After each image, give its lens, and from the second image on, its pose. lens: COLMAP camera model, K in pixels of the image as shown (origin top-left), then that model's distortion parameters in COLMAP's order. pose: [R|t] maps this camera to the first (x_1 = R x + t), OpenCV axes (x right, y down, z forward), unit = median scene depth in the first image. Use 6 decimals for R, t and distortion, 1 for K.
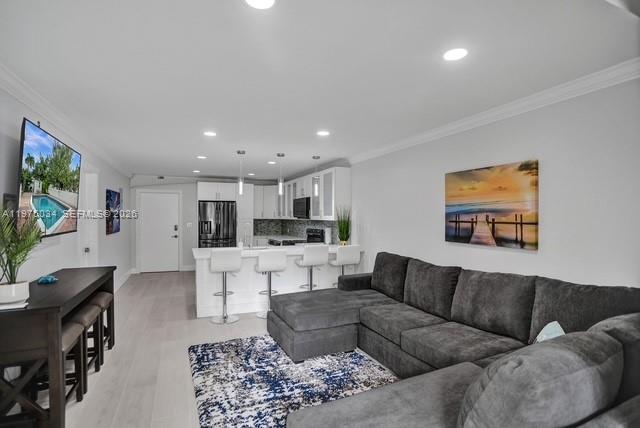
lens RADIAL K [[313.9, 0, 320.1], [0, 313.9, 217.5], [0, 0, 1]] dist [-0.066900, 0.000092]
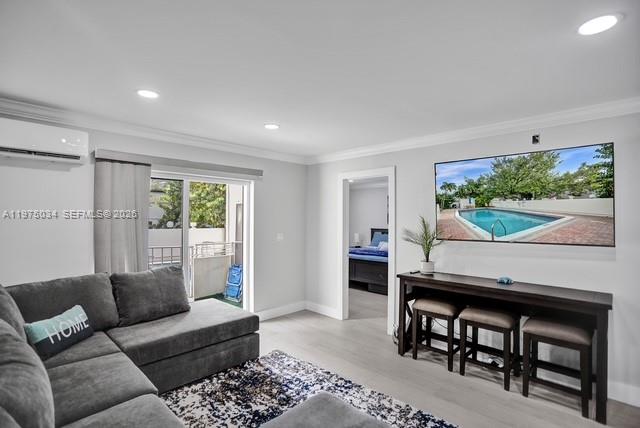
lens RADIAL K [[311.8, 0, 315.1], [0, 311.8, 212.3], [0, 0, 1]] dist [-0.035940, 0.000427]
pose [[-0.931760, -0.019726, -0.362540, 0.144018], [-0.012489, 0.999673, -0.022294, -0.014388], [0.362861, -0.016245, -0.931702, 1.377811]]
